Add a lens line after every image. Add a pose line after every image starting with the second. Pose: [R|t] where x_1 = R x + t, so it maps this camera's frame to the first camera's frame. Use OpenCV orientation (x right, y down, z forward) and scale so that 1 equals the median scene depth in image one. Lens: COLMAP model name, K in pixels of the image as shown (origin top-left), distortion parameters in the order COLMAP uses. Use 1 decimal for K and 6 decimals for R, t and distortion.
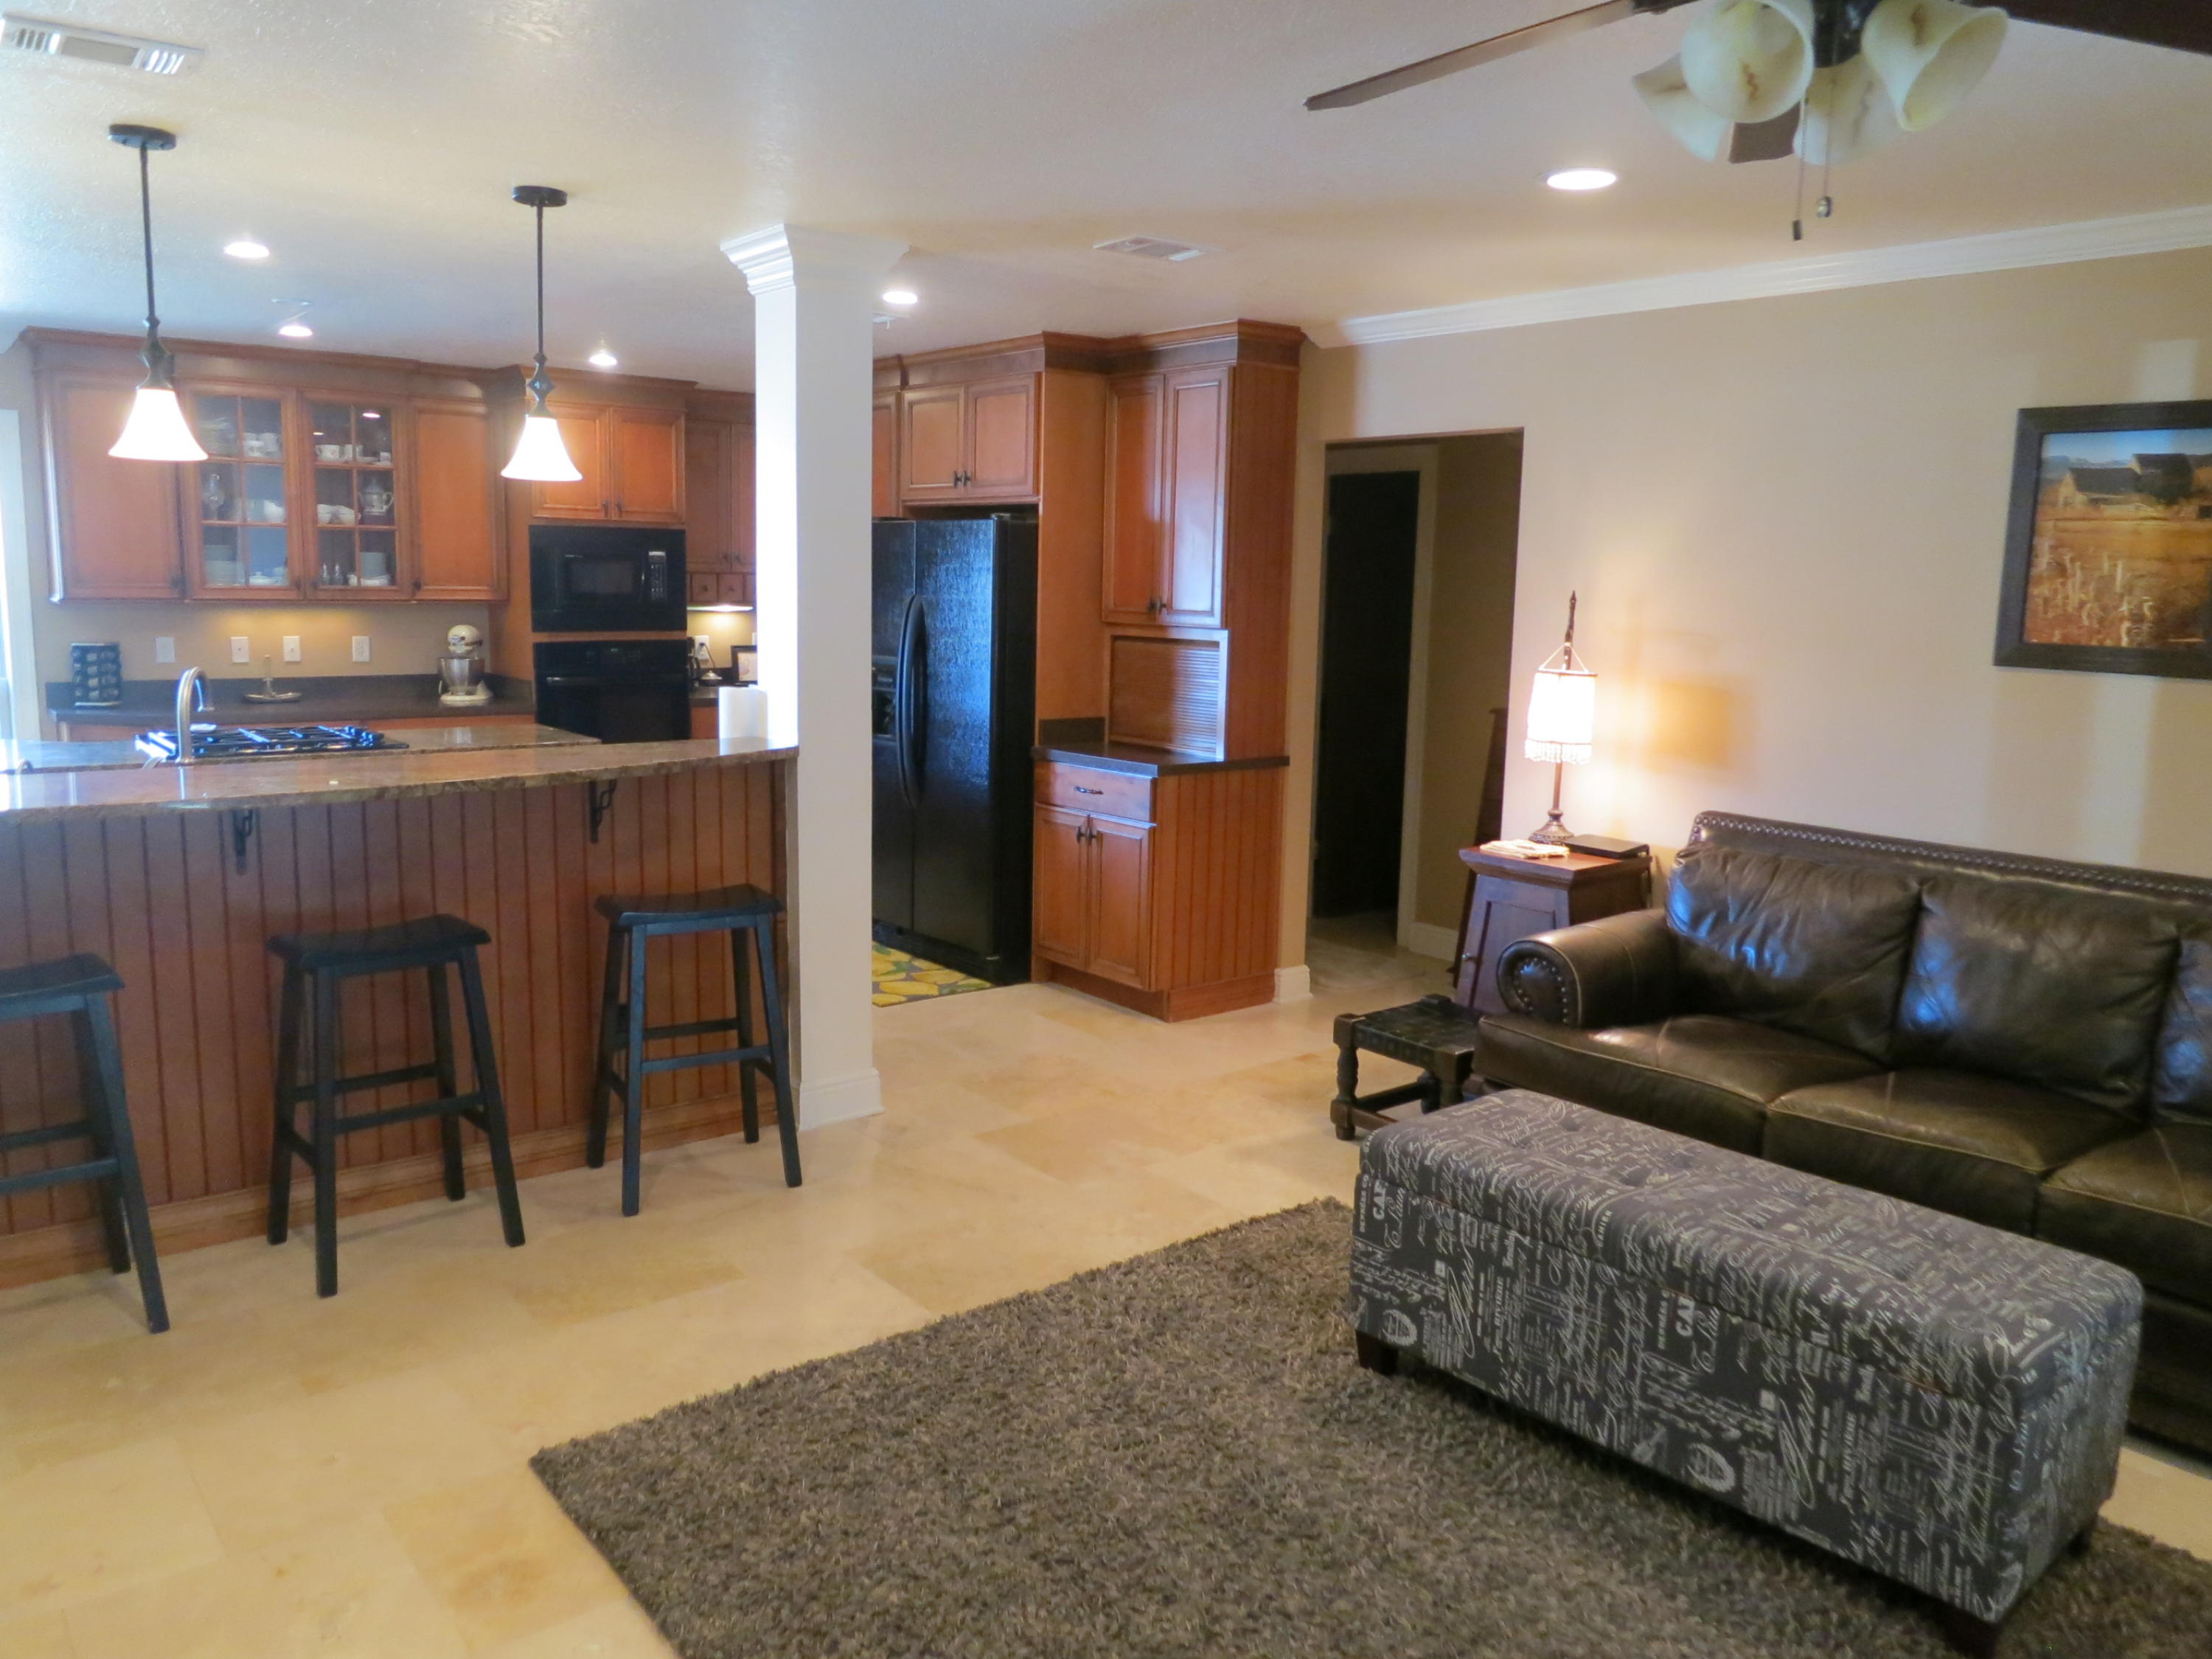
lens RADIAL K [[1601.2, 0, 1114.1], [0, 1601.2, 822.3], [0, 0, 1]] dist [-0.044093, 0.013075]
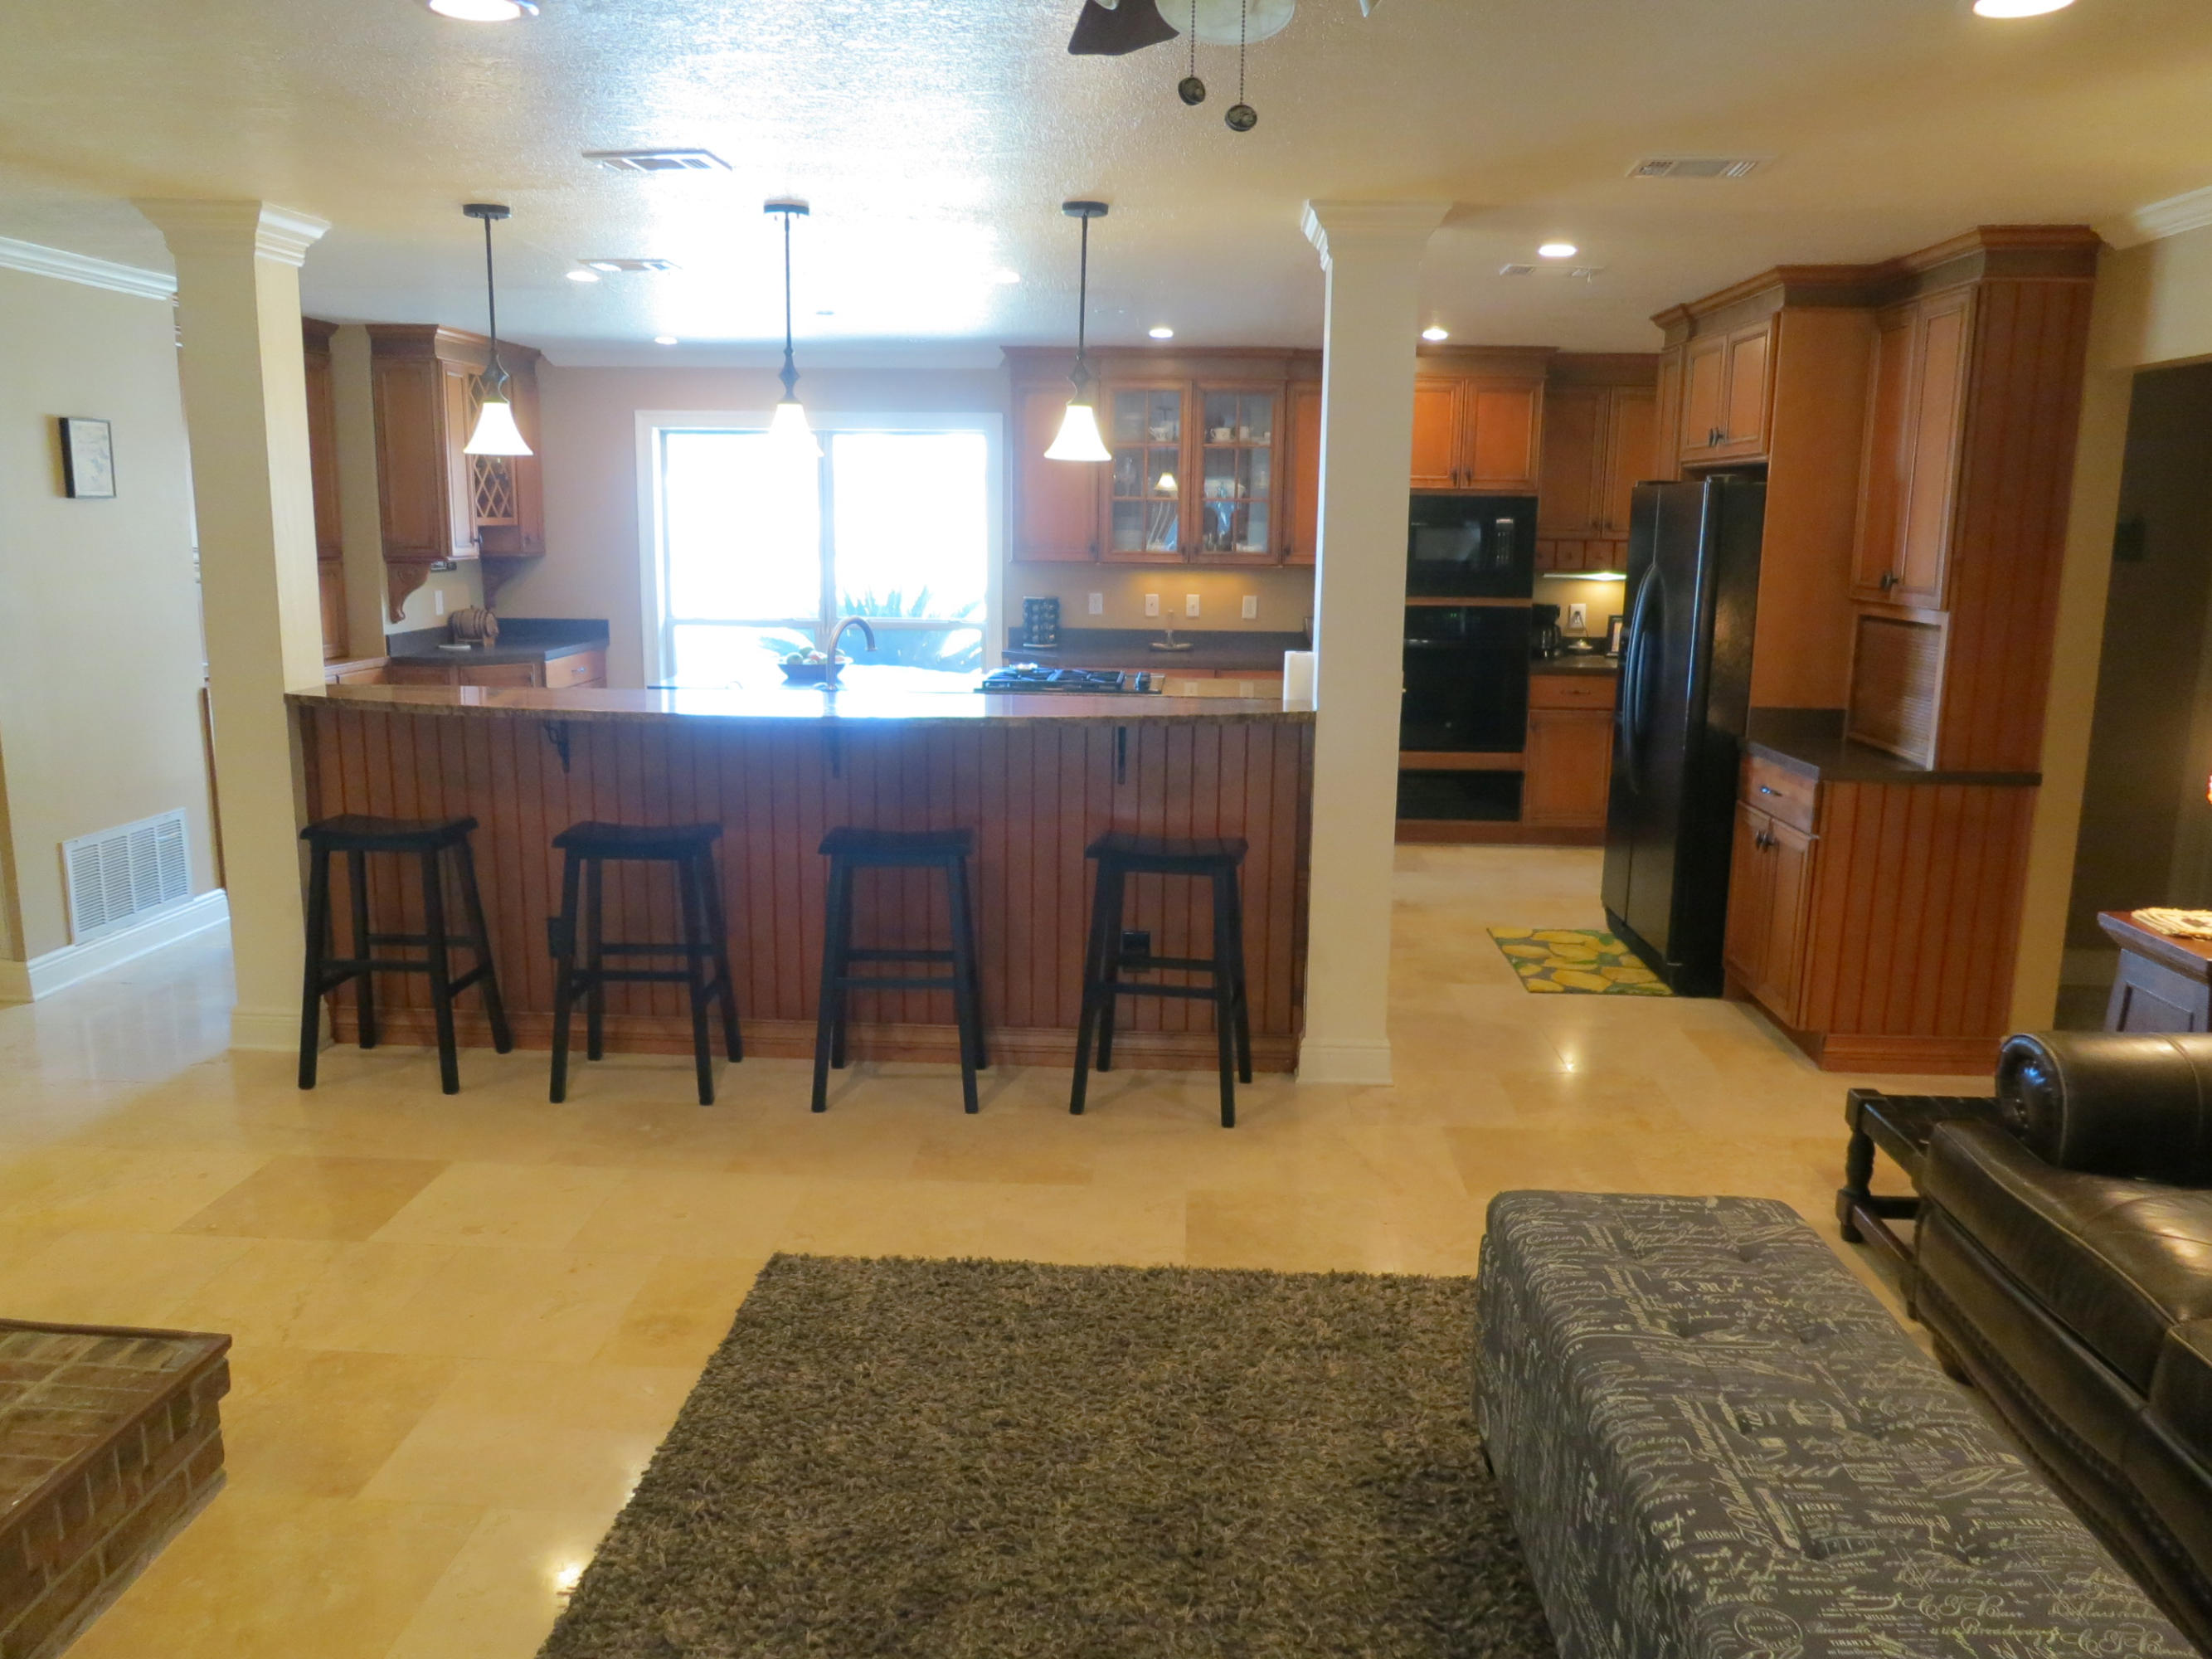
lens RADIAL K [[1601.3, 0, 1108.3], [0, 1601.3, 825.7], [0, 0, 1]] dist [-0.044093, 0.013075]
pose [[0.734925, 0.114231, -0.668459, 0.382147], [-0.098303, 0.993245, 0.061655, -0.024287], [0.670986, 0.020400, 0.741189, 0.144596]]
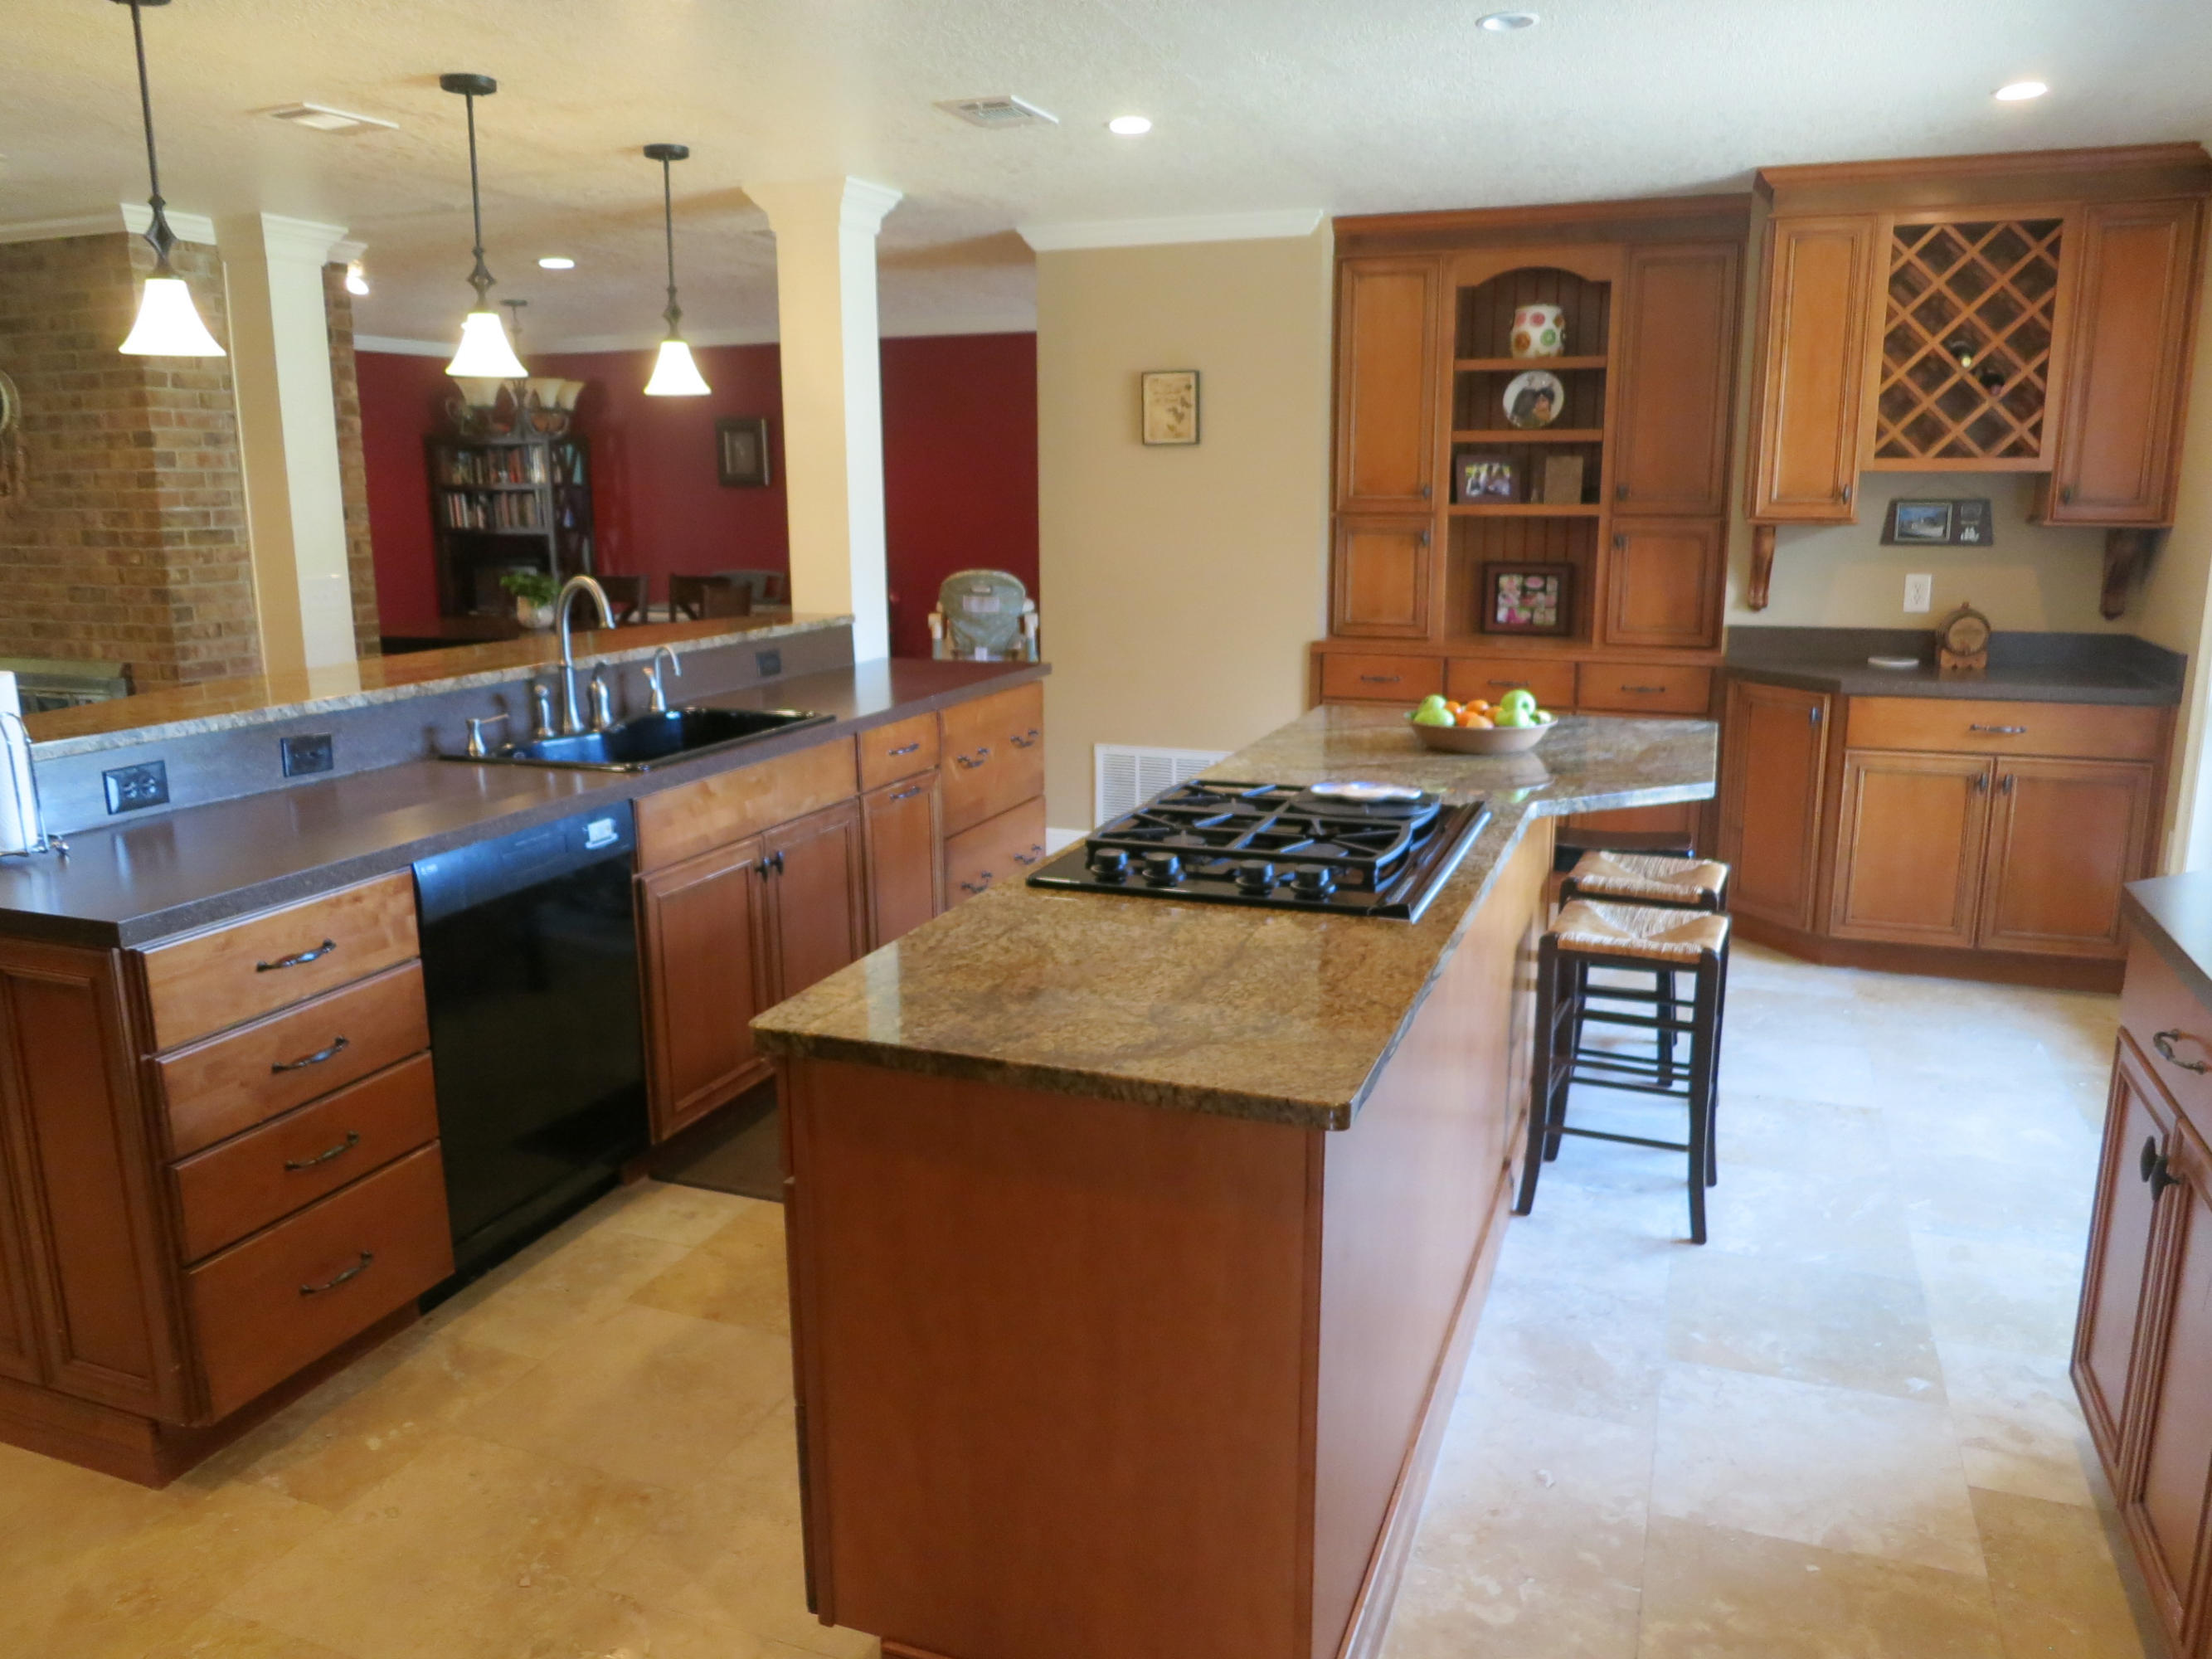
lens RADIAL K [[1601.3, 0, 1102.7], [0, 1601.3, 816.8], [0, 0, 1]] dist [-0.044093, 0.013075]
pose [[-0.872404, 0.078642, -0.482417, -0.318765], [-0.091845, 0.943016, 0.319821, -0.249700], [0.480078, 0.323321, -0.815468, 1.657808]]
